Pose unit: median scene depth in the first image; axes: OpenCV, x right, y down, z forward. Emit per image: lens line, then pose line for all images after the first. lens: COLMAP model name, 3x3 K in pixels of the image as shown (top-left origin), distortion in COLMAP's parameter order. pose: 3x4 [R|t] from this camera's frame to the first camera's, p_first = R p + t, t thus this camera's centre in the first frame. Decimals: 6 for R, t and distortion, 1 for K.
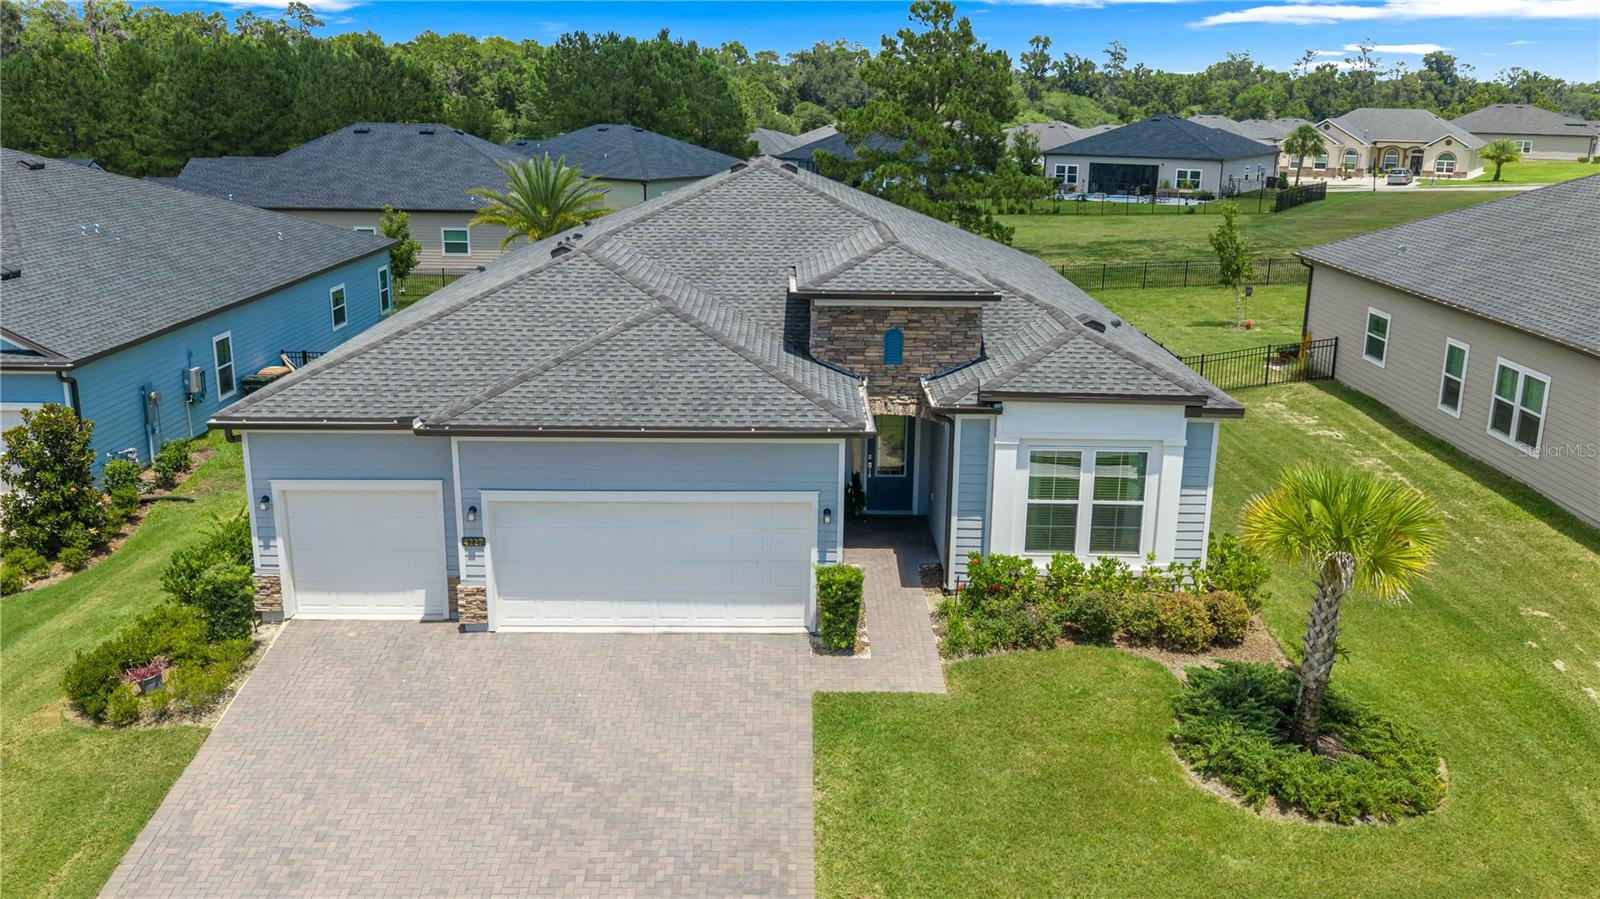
lens RADIAL K [[1329.4, 0, 800.8], [0, 1329.4, 439.6], [0, 0, 1]] dist [0.030217, -0.066141]
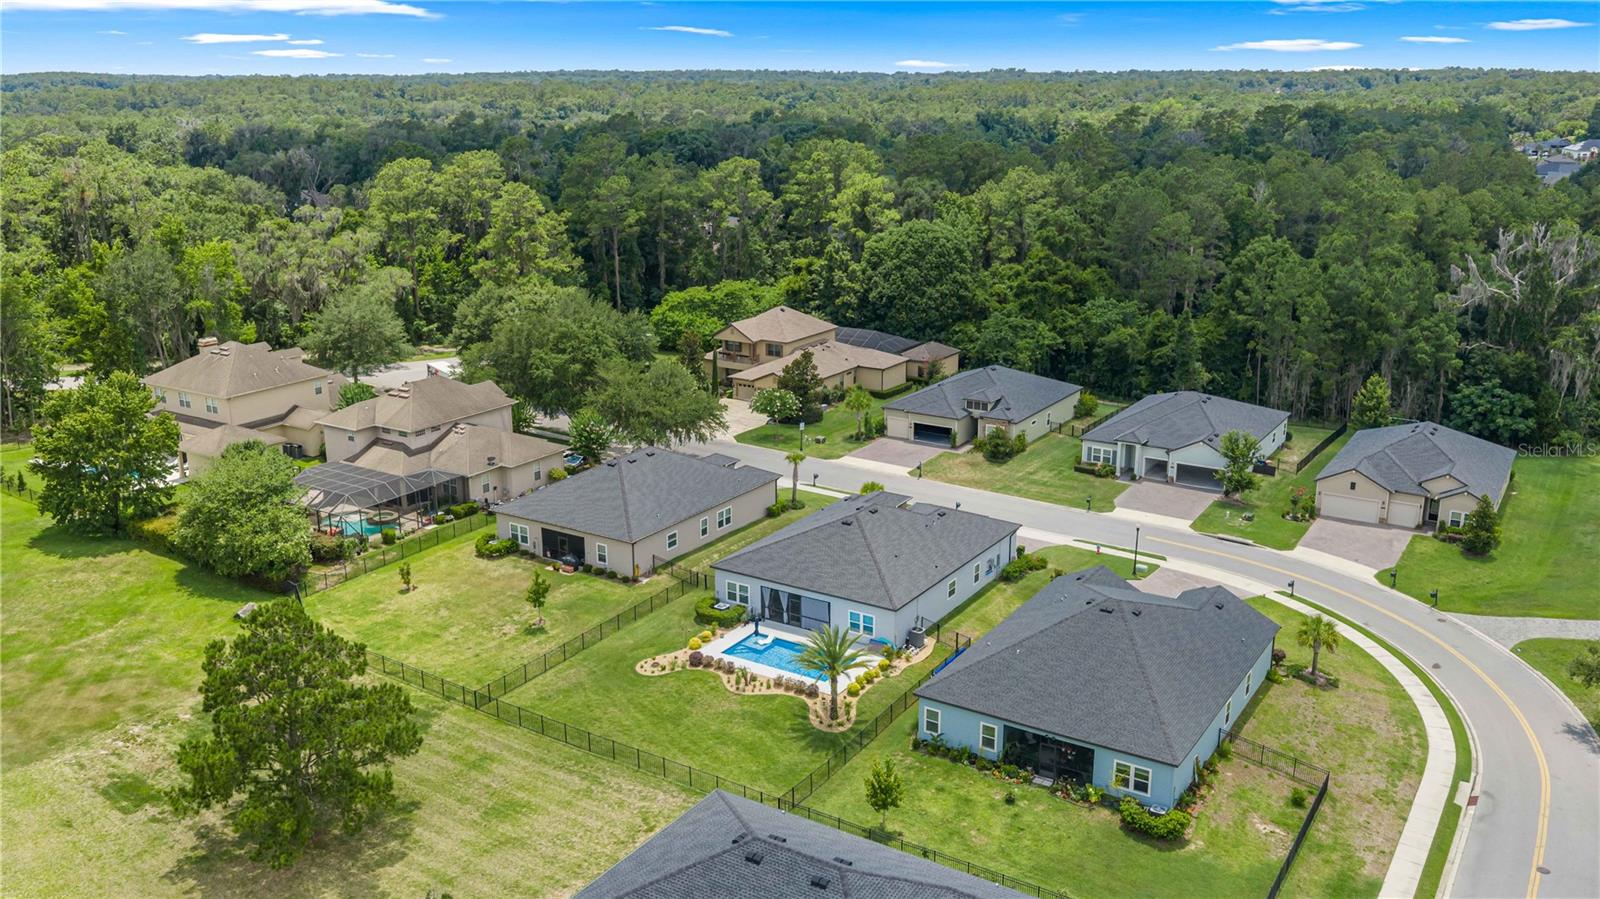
lens RADIAL K [[1329.4, 0, 800.8], [0, 1329.4, 439.6], [0, 0, 1]] dist [0.030217, -0.066141]
pose [[-0.842249, -0.152325, 0.517121, -2.257588], [0.130272, 0.873311, 0.469422, -2.765498], [-0.523112, 0.462736, -0.715702, 4.813724]]
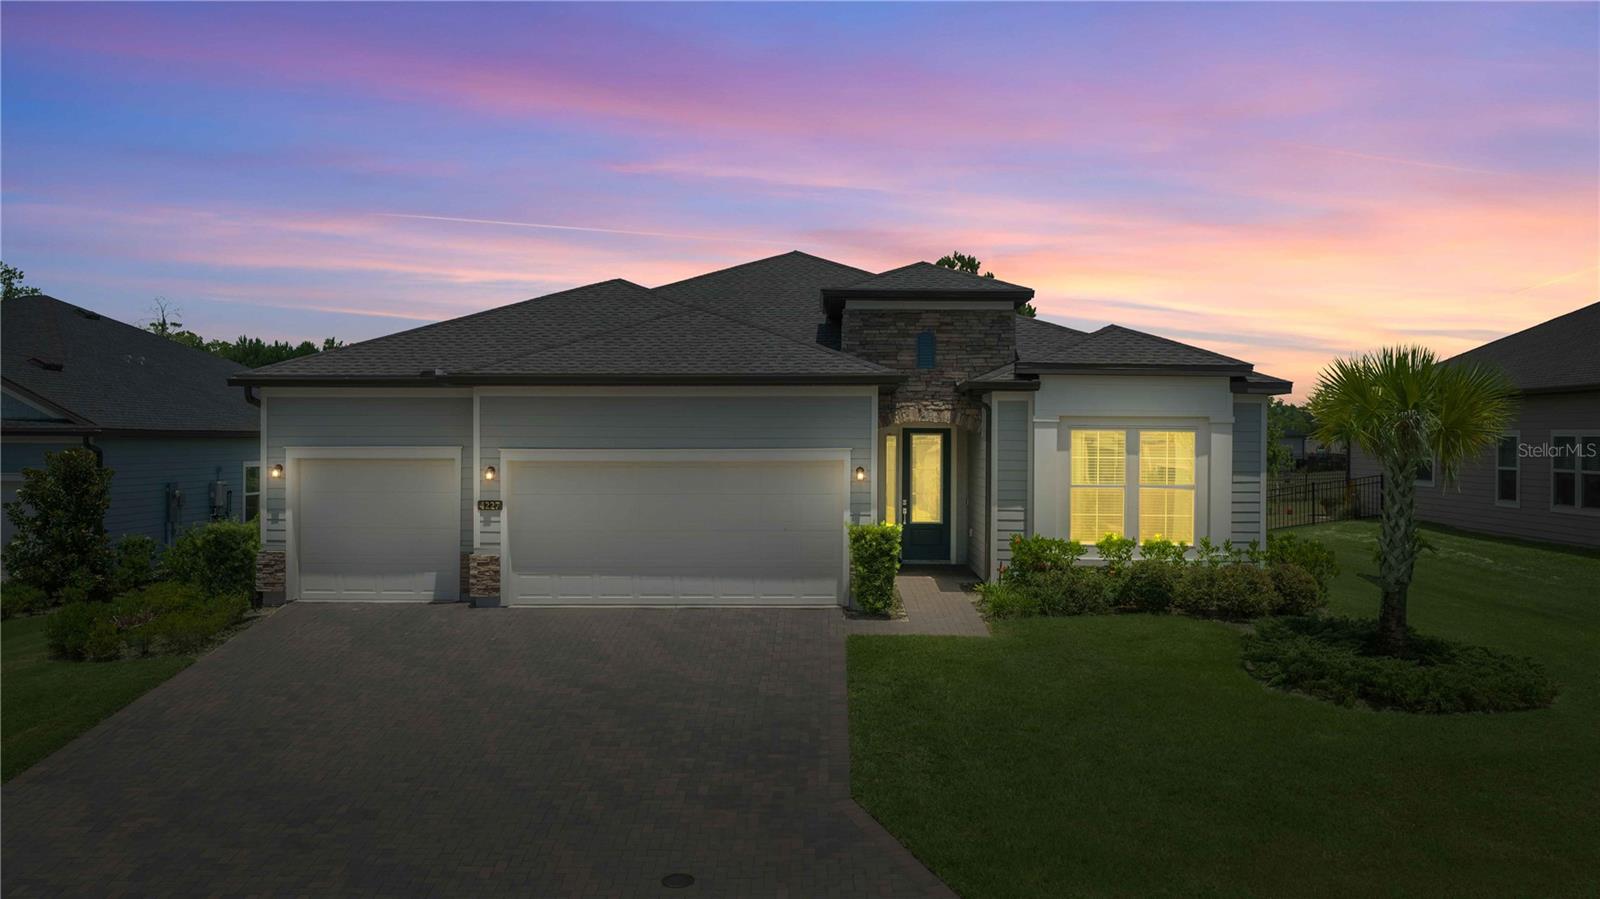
lens RADIAL K [[1329.4, 0, 800.8], [0, 1329.4, 439.6], [0, 0, 1]] dist [0.030217, -0.066141]
pose [[0.999682, -0.005757, -0.024561, 0.000777], [-0.000601, 0.967902, -0.251327, 0.253653], [0.025220, 0.251262, 0.967591, 0.065604]]
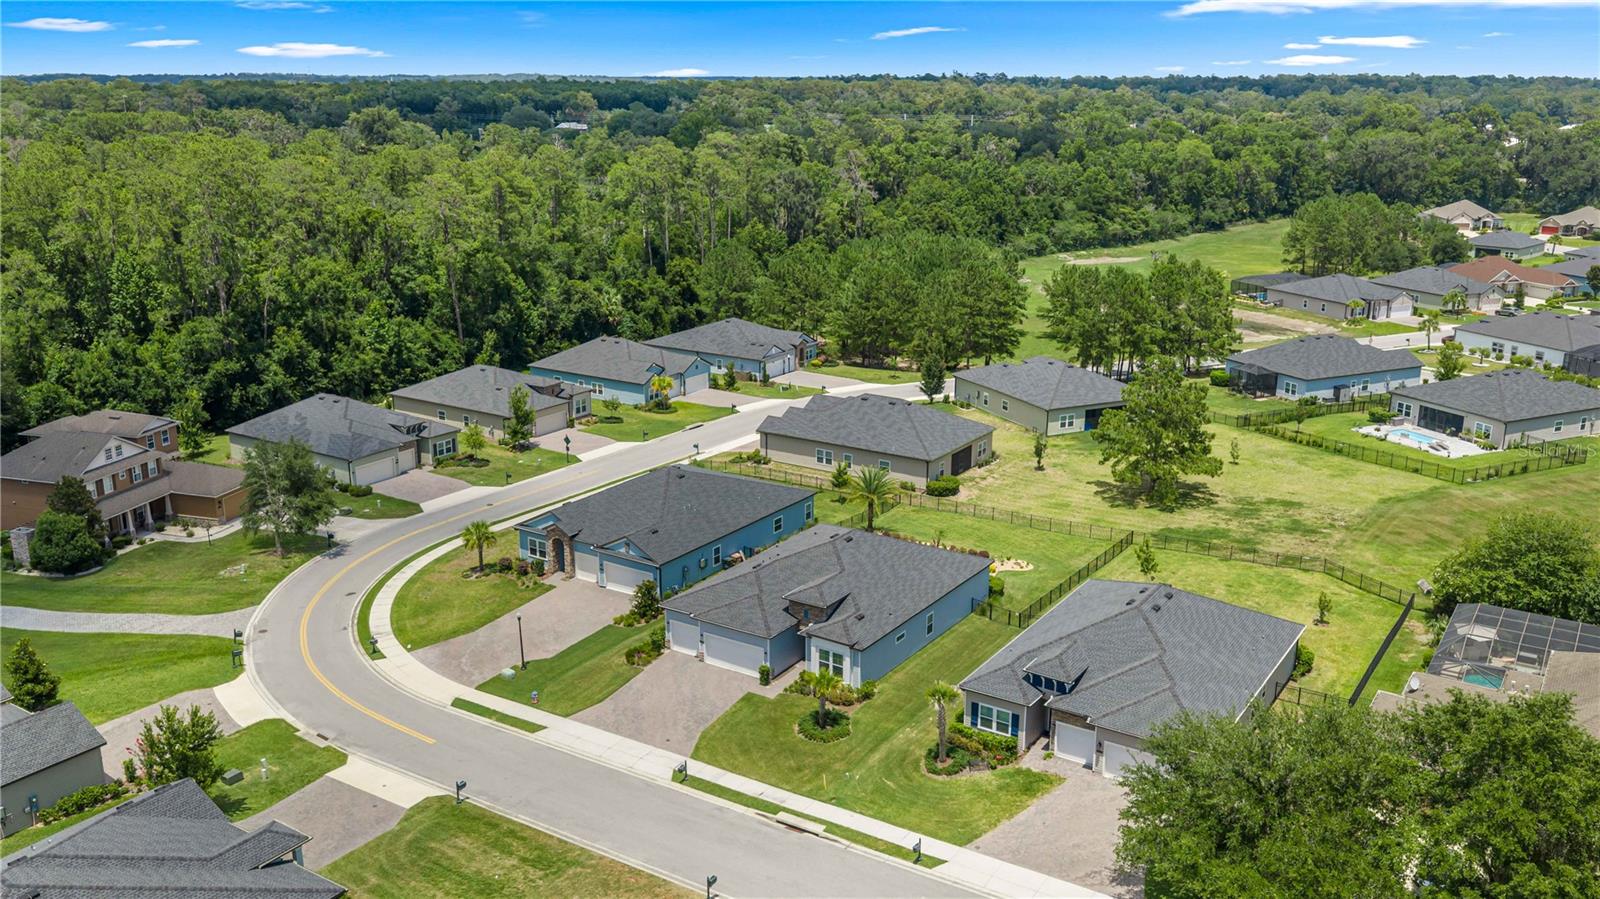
lens RADIAL K [[1329.4, 0, 800.8], [0, 1329.4, 439.6], [0, 0, 1]] dist [0.030217, -0.066141]
pose [[0.835692, 0.135671, -0.532177, 2.219068], [-0.132004, 0.990220, 0.045153, -0.805970], [0.533099, 0.032516, 0.845428, -2.518701]]
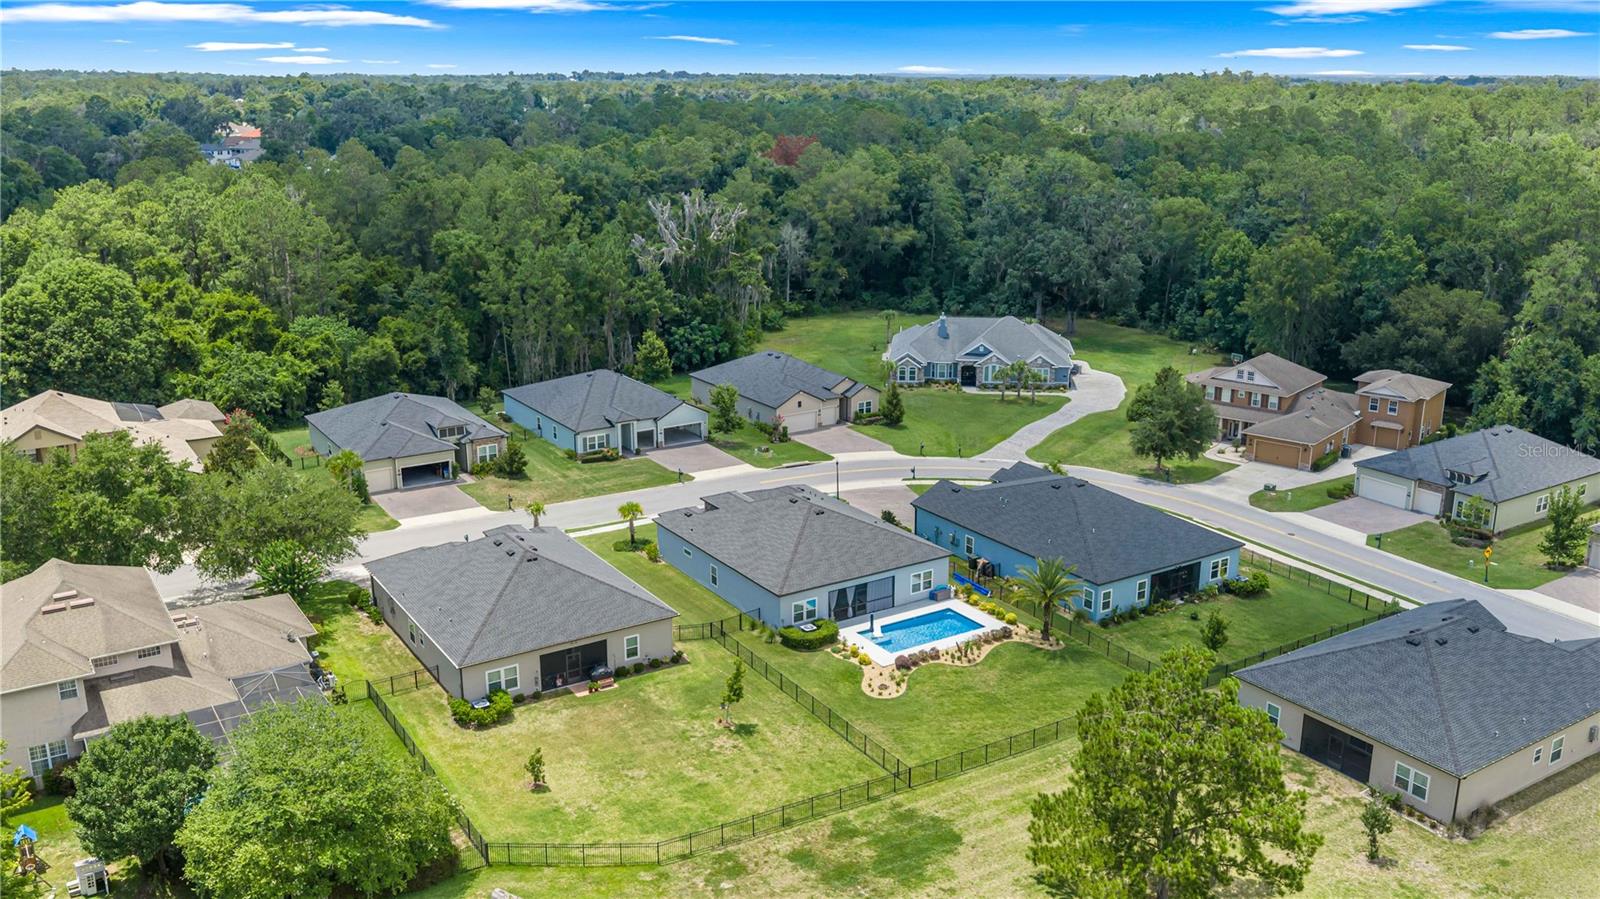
lens RADIAL K [[1329.4, 0, 800.8], [0, 1329.4, 439.6], [0, 0, 1]] dist [0.030217, -0.066141]
pose [[-0.839540, 0.131821, -0.527063, 2.497763], [-0.149006, 0.877053, 0.456701, -2.703253], [0.522465, 0.461954, -0.716679, 4.798131]]
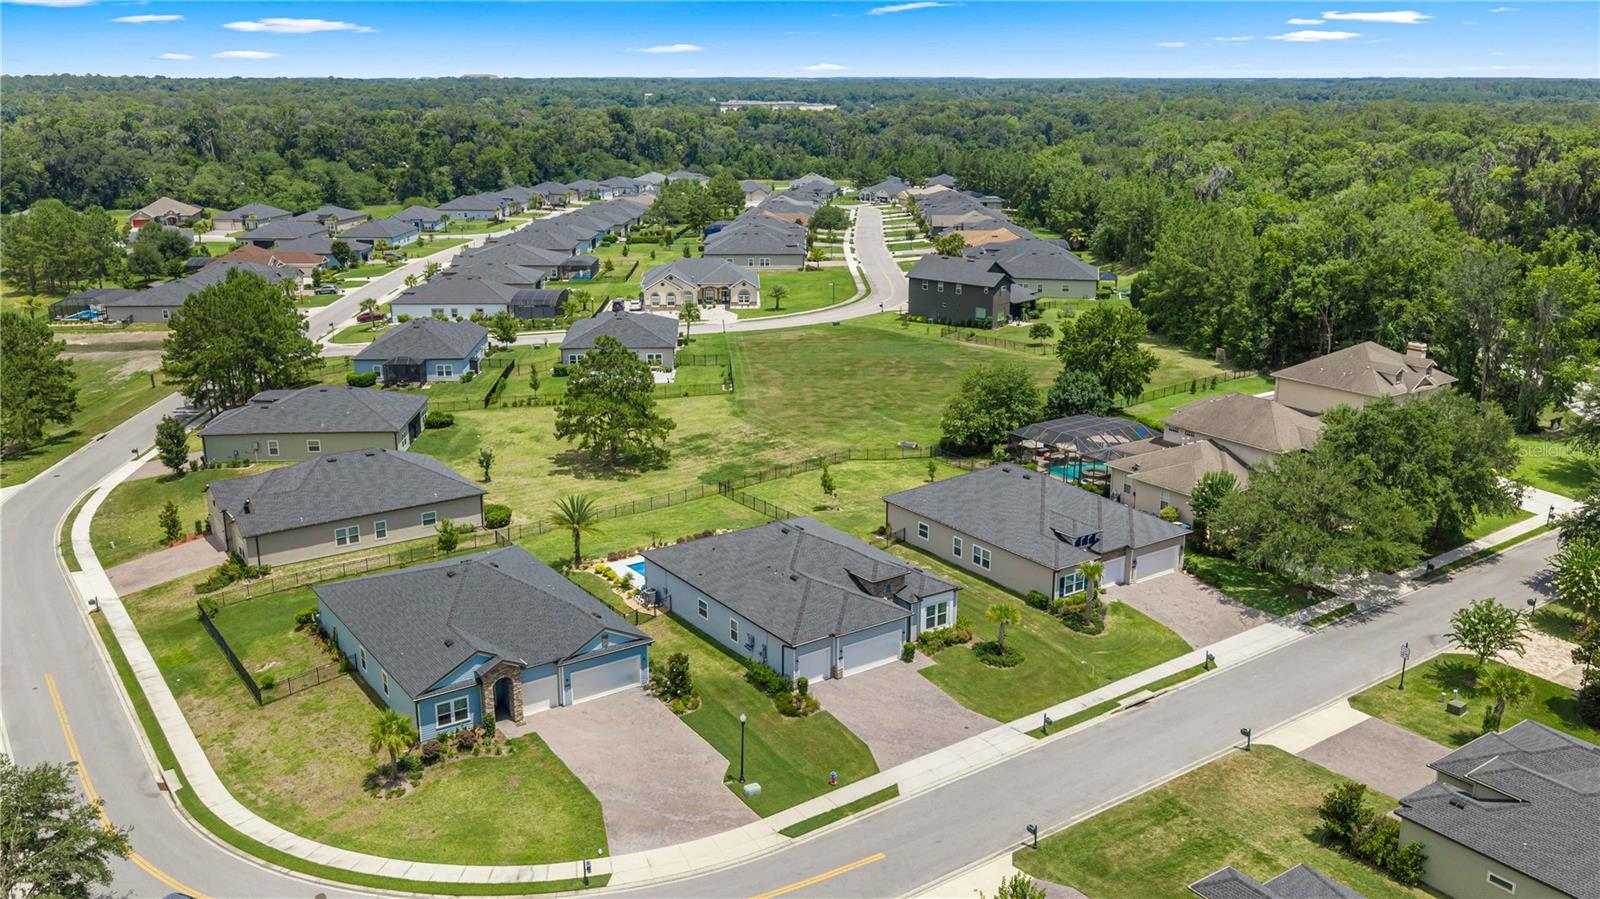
lens RADIAL K [[1329.4, 0, 800.8], [0, 1329.4, 439.6], [0, 0, 1]] dist [0.030217, -0.066141]
pose [[0.819893, -0.162442, 0.548989, -2.502957], [0.154347, 0.986115, 0.061273, -0.874284], [-0.551319, 0.034498, 0.833581, -2.471443]]
